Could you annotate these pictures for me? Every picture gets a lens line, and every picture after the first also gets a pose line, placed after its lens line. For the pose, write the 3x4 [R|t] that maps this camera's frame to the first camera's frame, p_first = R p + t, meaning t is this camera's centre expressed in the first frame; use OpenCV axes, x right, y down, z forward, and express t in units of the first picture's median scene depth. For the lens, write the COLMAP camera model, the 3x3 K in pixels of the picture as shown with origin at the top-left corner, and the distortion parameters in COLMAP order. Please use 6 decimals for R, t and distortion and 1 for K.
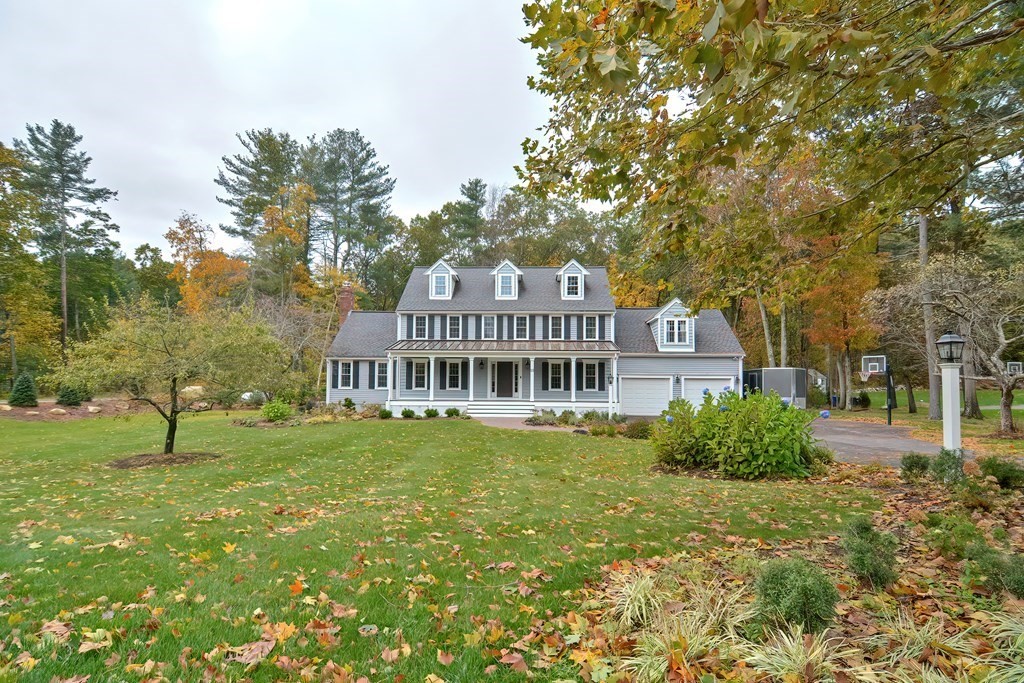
lens RADIAL K [[478.4, 0, 511.0], [0, 478.4, 317.3], [0, 0, 1]] dist [-0.019099, -0.000097]
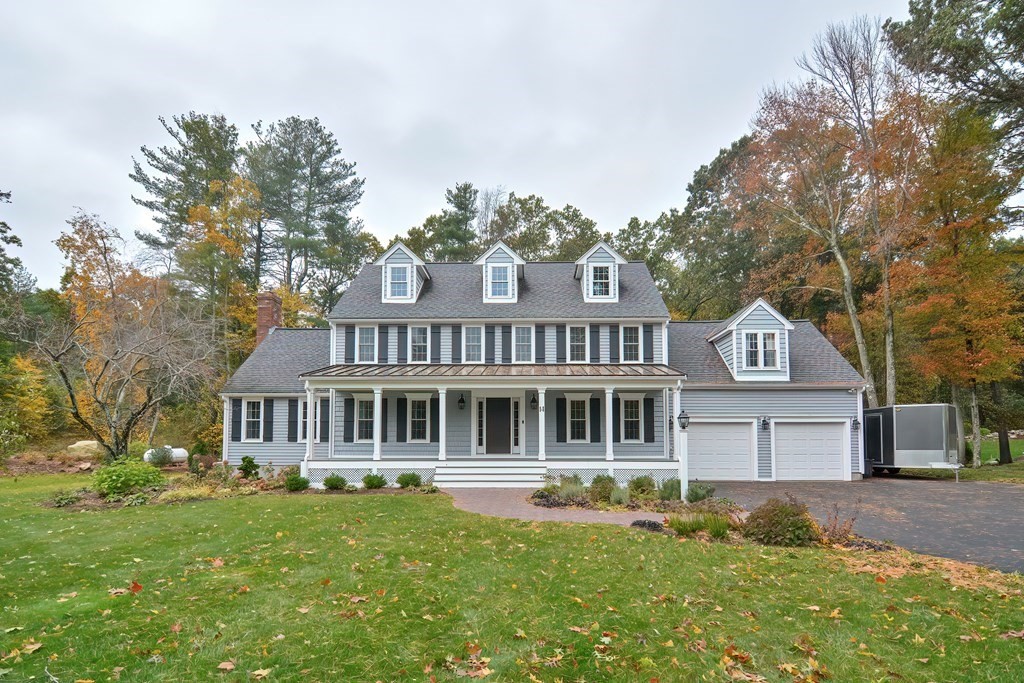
lens RADIAL K [[488.7, 0, 509.9], [0, 488.7, 344.3], [0, 0, 1]] dist [-0.018851, -0.000872]
pose [[0.999978, -0.006582, -0.000396, 0.003688], [0.006552, 0.998579, -0.052896, 0.054993], [0.000743, 0.052892, 0.998600, 0.336955]]
